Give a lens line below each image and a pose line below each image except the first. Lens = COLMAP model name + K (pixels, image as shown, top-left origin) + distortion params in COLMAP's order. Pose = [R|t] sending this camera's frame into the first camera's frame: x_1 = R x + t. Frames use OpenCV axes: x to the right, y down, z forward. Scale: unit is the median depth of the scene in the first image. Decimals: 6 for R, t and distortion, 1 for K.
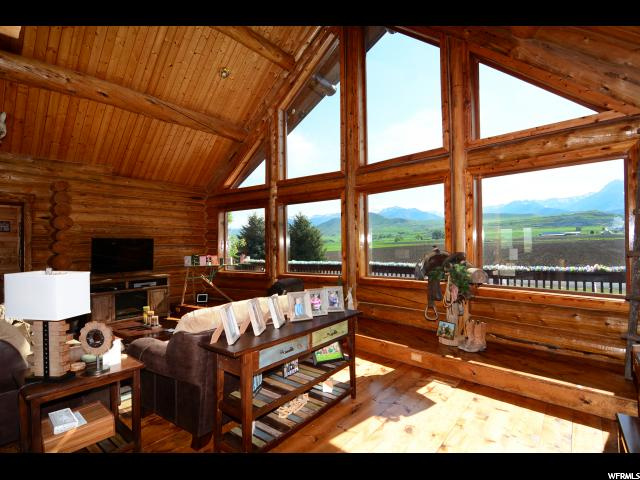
lens RADIAL K [[309.1, 0, 325.3], [0, 309.1, 238.6], [0, 0, 1]] dist [-0.000997, -0.000165]
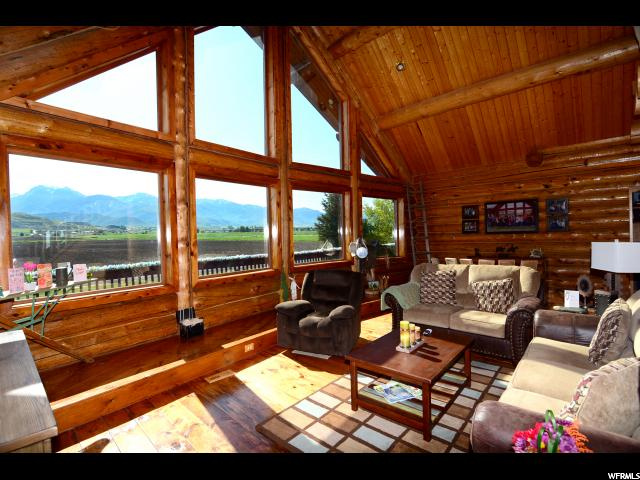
lens RADIAL K [[309.1, 0, 324.4], [0, 309.1, 243.0], [0, 0, 1]] dist [-0.000997, -0.000165]
pose [[0.064211, -0.007183, 0.997910, -0.672380], [0.003036, 0.999971, 0.007003, 0.027698], [-0.997932, 0.002580, 0.064231, 0.593480]]
